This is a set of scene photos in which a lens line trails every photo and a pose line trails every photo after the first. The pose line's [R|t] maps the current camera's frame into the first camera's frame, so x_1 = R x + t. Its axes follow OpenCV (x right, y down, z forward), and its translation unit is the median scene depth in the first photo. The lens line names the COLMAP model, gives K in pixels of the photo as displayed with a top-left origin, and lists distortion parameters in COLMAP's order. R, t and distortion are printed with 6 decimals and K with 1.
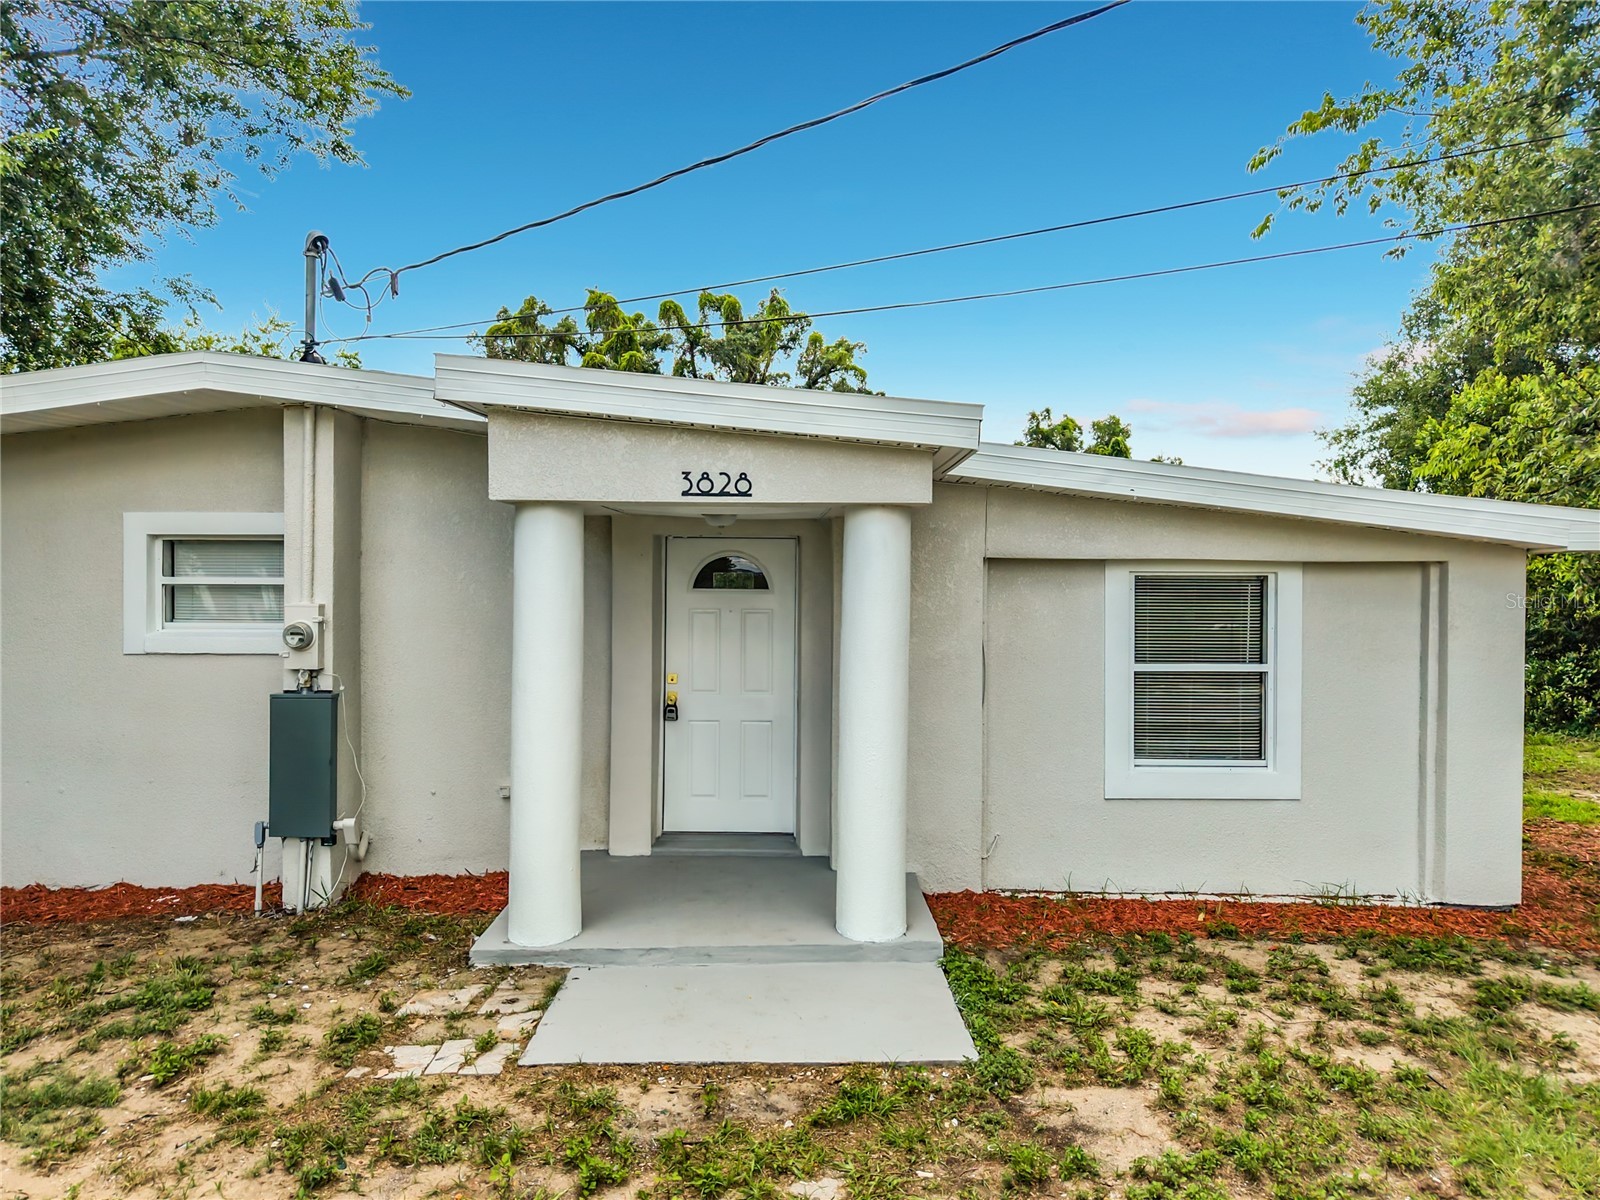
lens RADIAL K [[1091.0, 0, 807.0], [0, 1091.0, 592.7], [0, 0, 1]] dist [0.021239, -0.020447]
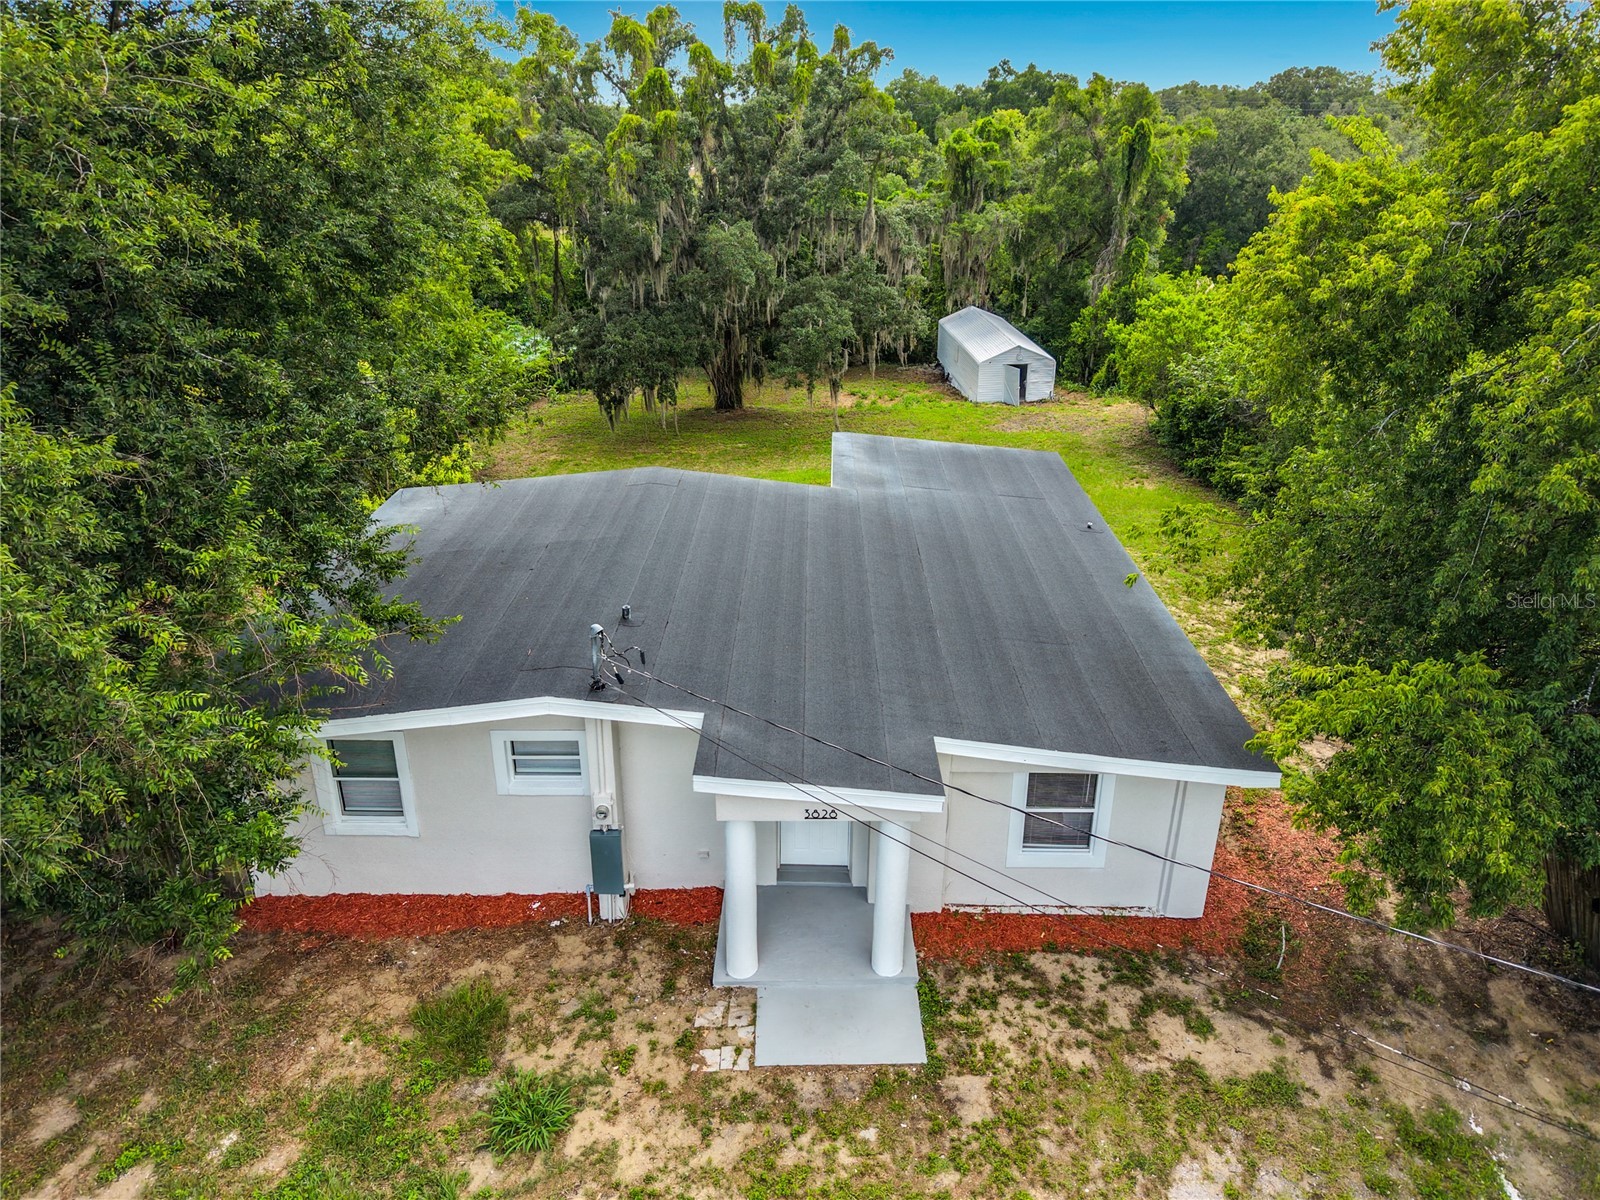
lens RADIAL K [[1091.0, 0, 830.2], [0, 1091.0, 570.0], [0, 0, 1]] dist [0.021239, -0.020447]
pose [[0.999972, 0.002449, 0.007141, -0.070242], [-0.004916, 0.929084, 0.369837, -1.176079], [-0.005729, -0.369862, 0.929069, -0.726336]]
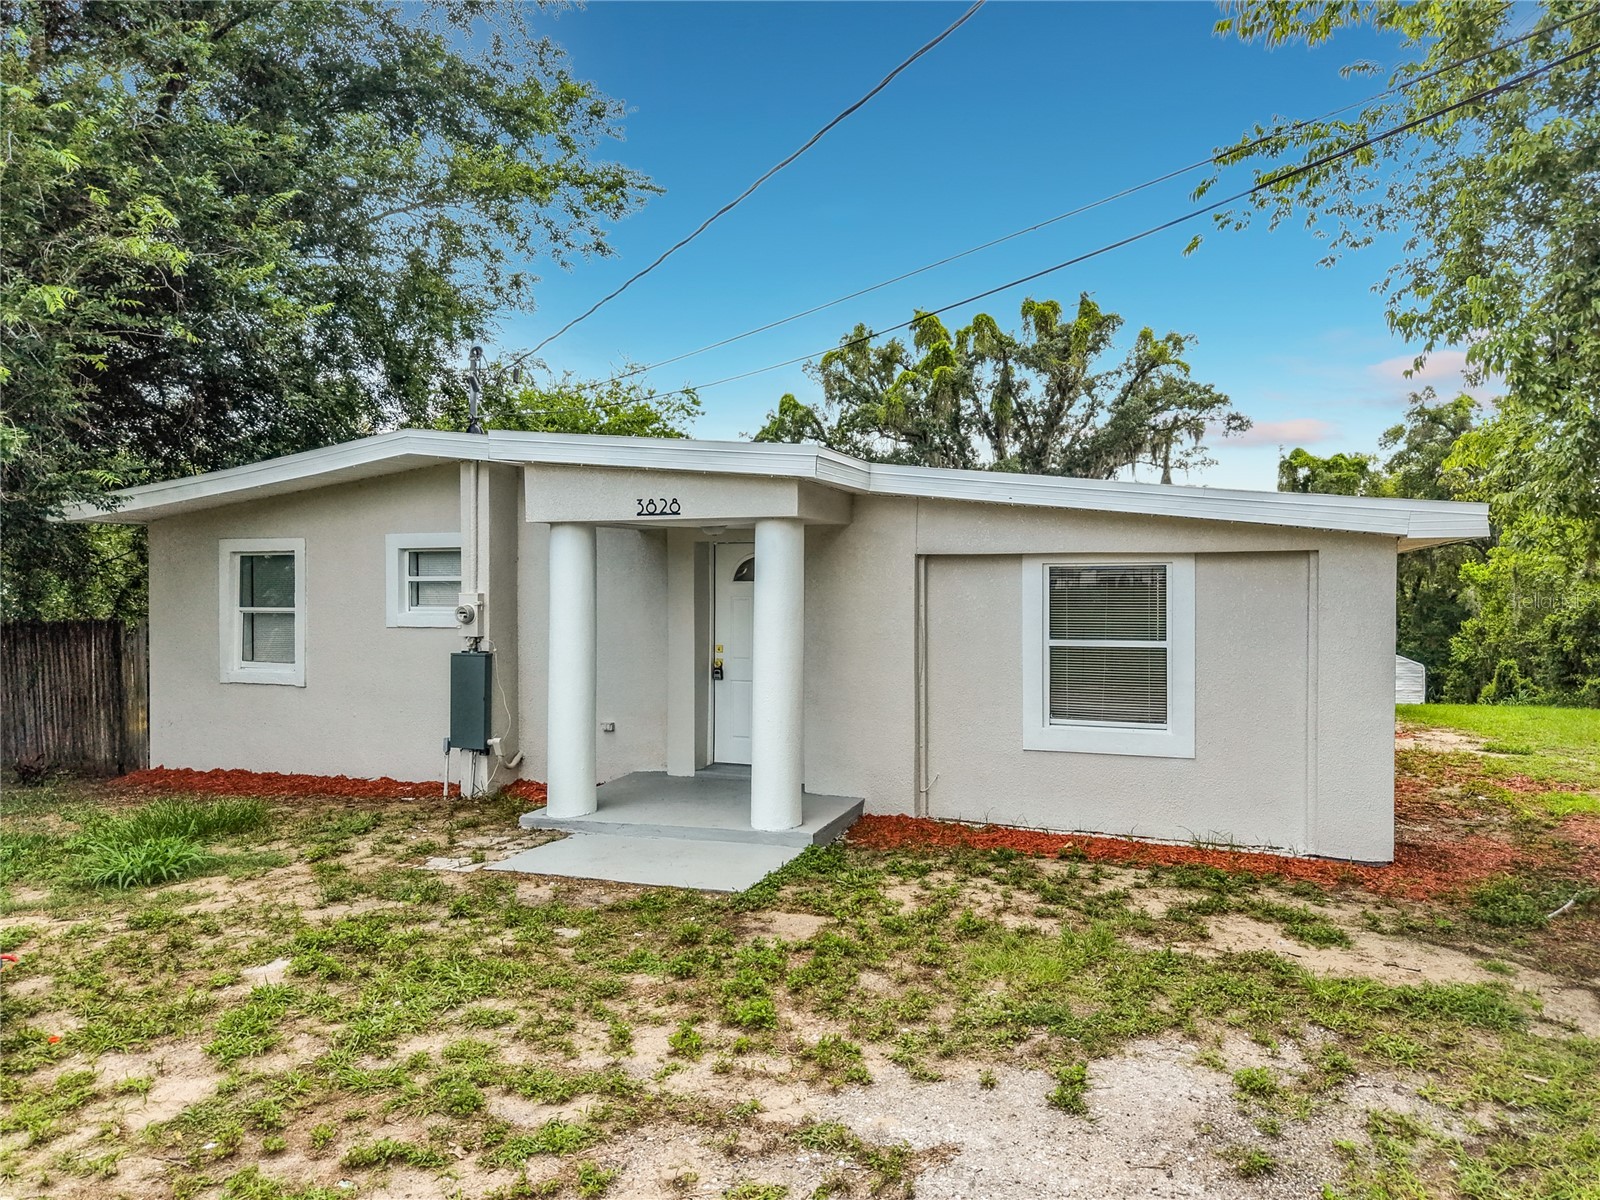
lens RADIAL K [[1091.0, 0, 805.9], [0, 1091.0, 583.1], [0, 0, 1]] dist [0.021239, -0.020447]
pose [[0.935314, -0.008360, -0.353719, 0.535665], [0.004593, 0.999923, -0.011488, 0.017180], [0.353788, 0.009120, 0.935281, -0.253108]]
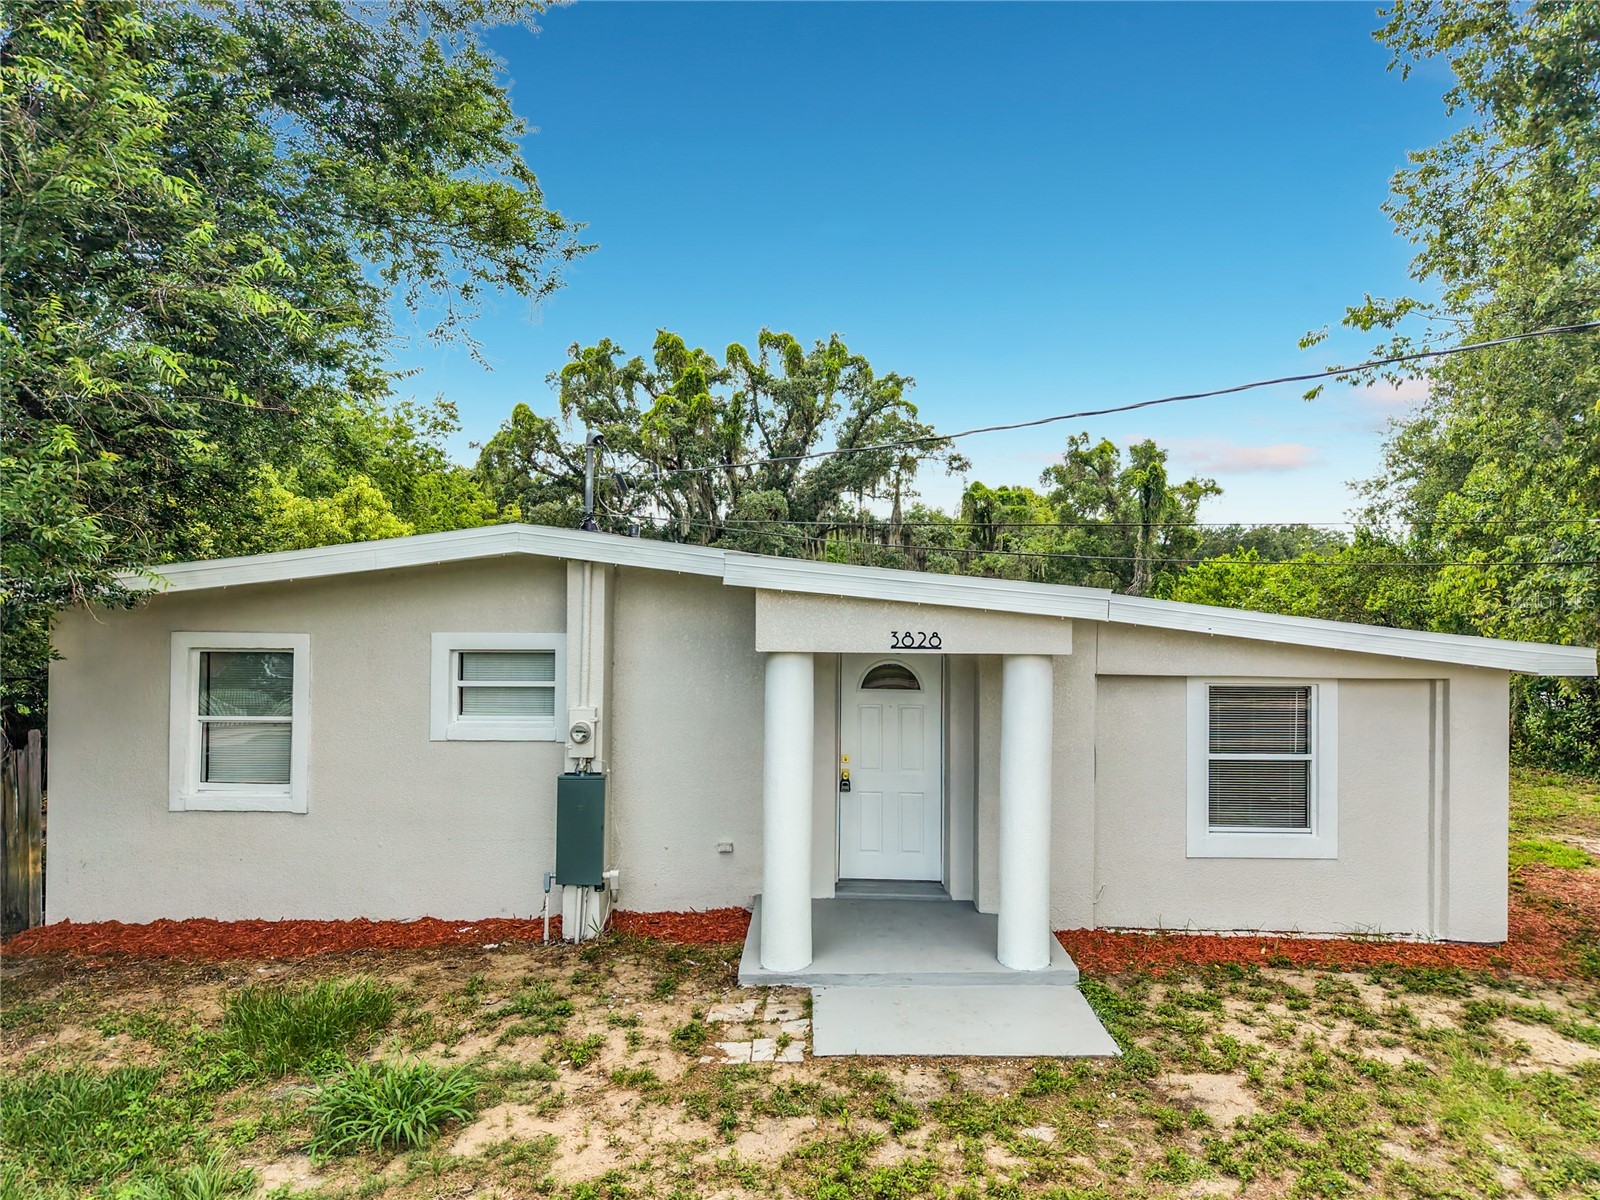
lens RADIAL K [[1091.0, 0, 825.3], [0, 1091.0, 579.1], [0, 0, 1]] dist [0.021239, -0.020447]
pose [[0.999947, 0.002573, -0.010002, -0.163527], [-0.002731, 0.999872, -0.015794, -0.136184], [0.009960, 0.015821, 0.999825, -0.350906]]
